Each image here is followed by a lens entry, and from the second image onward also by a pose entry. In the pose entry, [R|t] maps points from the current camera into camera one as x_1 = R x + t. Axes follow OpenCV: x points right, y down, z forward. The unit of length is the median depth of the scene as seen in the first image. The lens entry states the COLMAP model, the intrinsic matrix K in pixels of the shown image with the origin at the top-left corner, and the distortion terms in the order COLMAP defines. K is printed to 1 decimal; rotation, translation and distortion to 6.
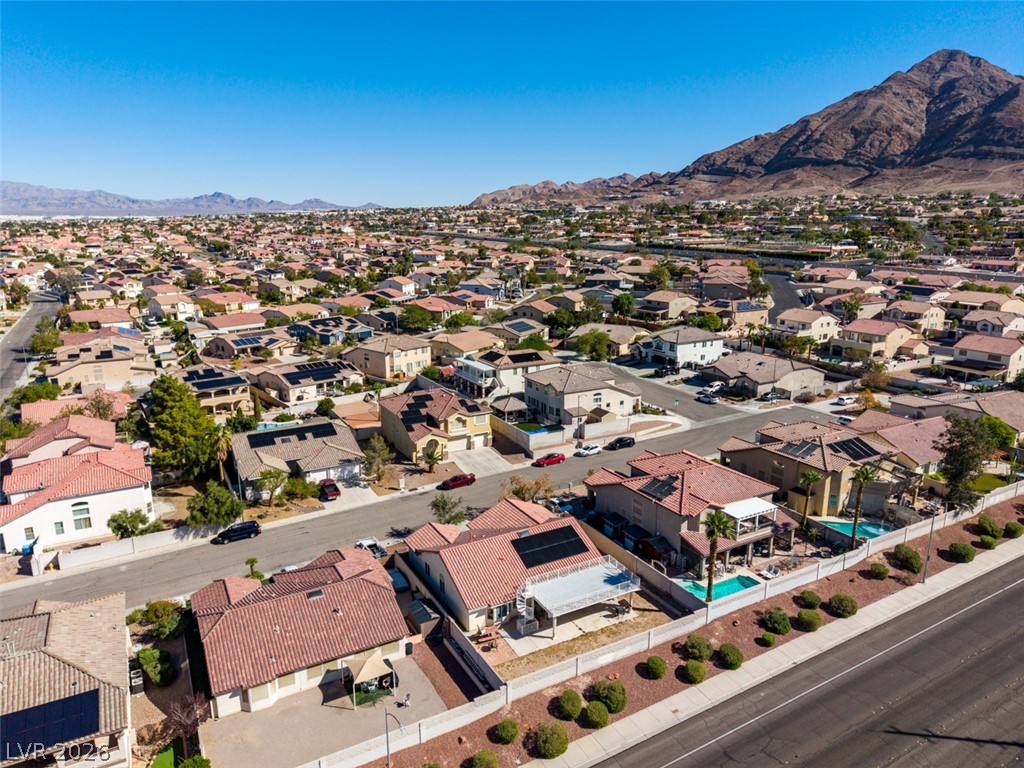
lens RADIAL K [[683.2, 0, 511.4], [0, 683.2, 385.2], [0, 0, 1]] dist [0.035041, -0.036205]
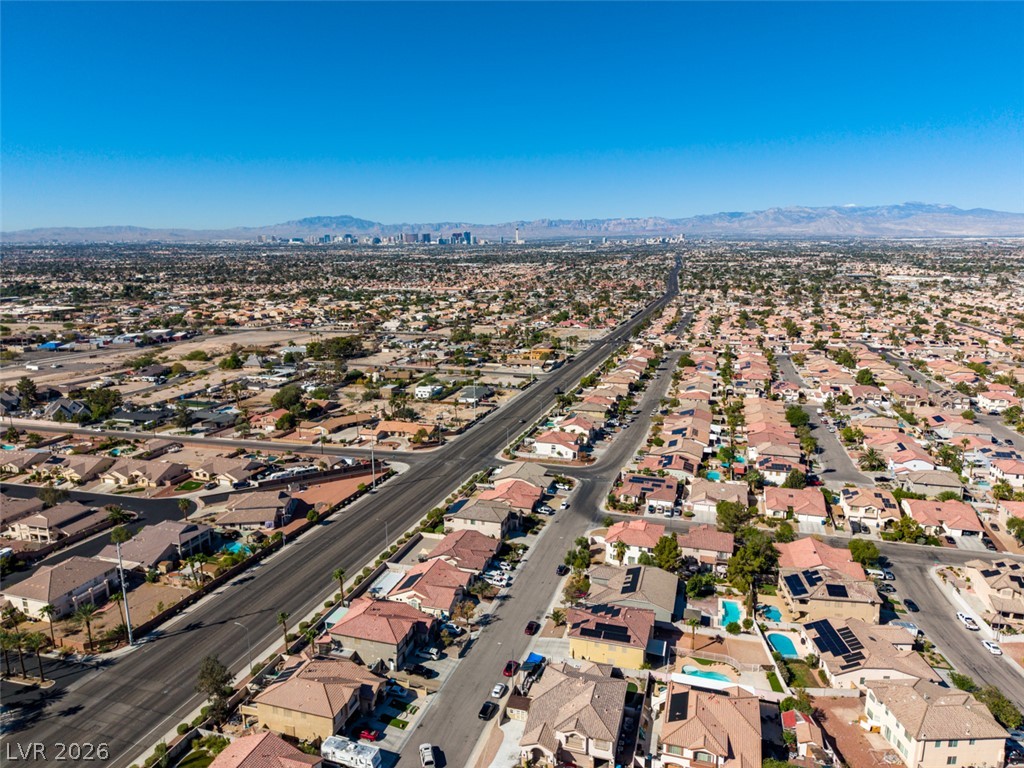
lens RADIAL K [[681.1, 0, 512.0], [0, 681.1, 384.0], [0, 0, 1]] dist [0.055284, -0.067503]
pose [[-0.718711, 0.145386, -0.679940, 0.715396], [-0.159894, 0.917129, 0.365115, -0.709944], [0.676675, 0.371130, -0.635904, 1.367272]]
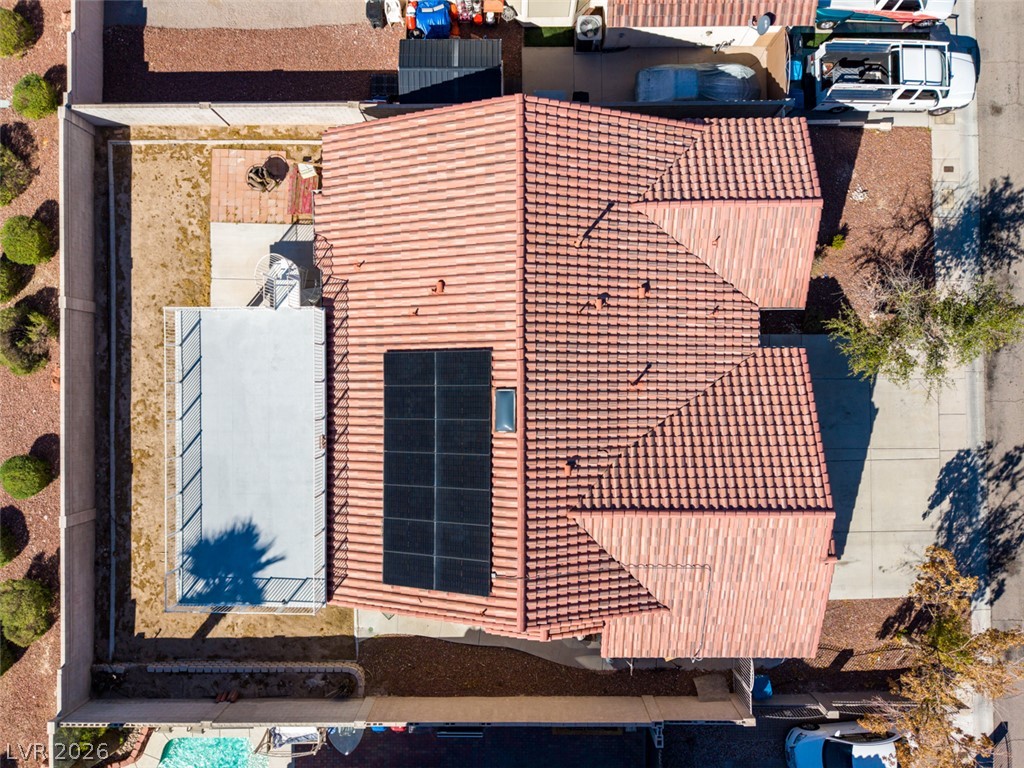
lens RADIAL K [[683.2, 0, 511.4], [0, 683.2, 385.2], [0, 0, 1]] dist [0.035041, -0.036205]
pose [[-0.479126, 0.877737, 0.004054, 0.004023], [-0.200495, -0.113937, 0.973047, -0.034495], [0.854541, 0.465399, 0.230572, 0.524480]]
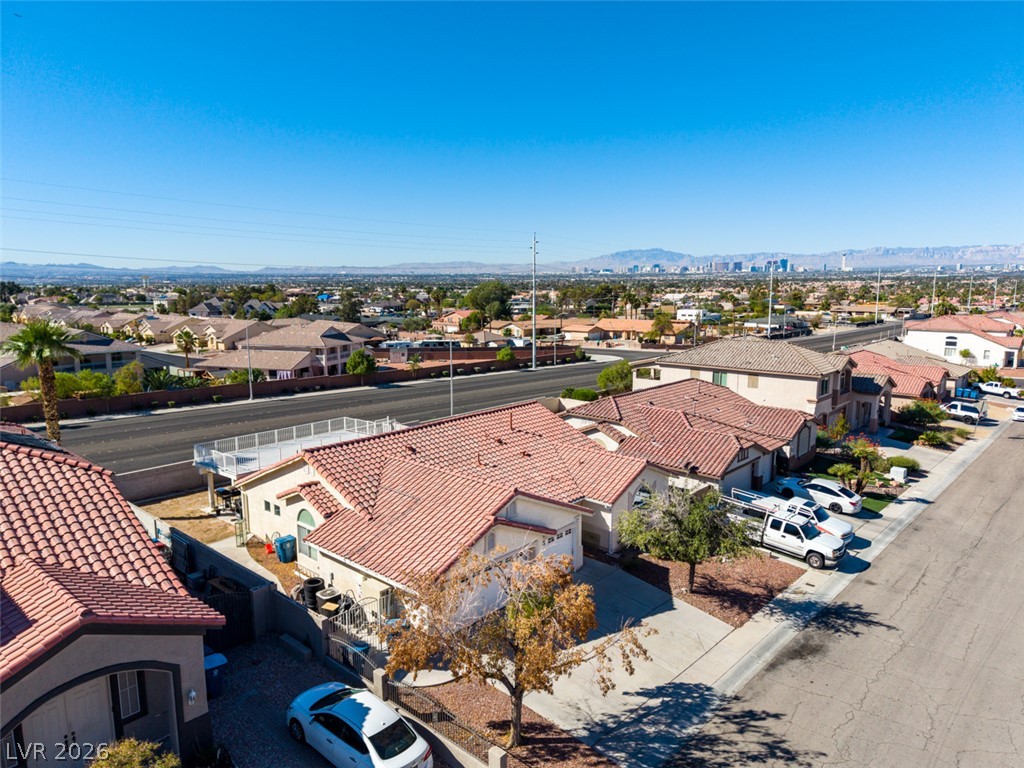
lens RADIAL K [[683.2, 0, 511.4], [0, 683.2, 385.2], [0, 0, 1]] dist [0.035041, -0.036205]
pose [[-0.945277, 0.056745, -0.321297, 0.060490], [-0.071913, 0.924306, 0.374815, -0.001206], [0.318246, 0.377409, -0.869645, 0.811352]]
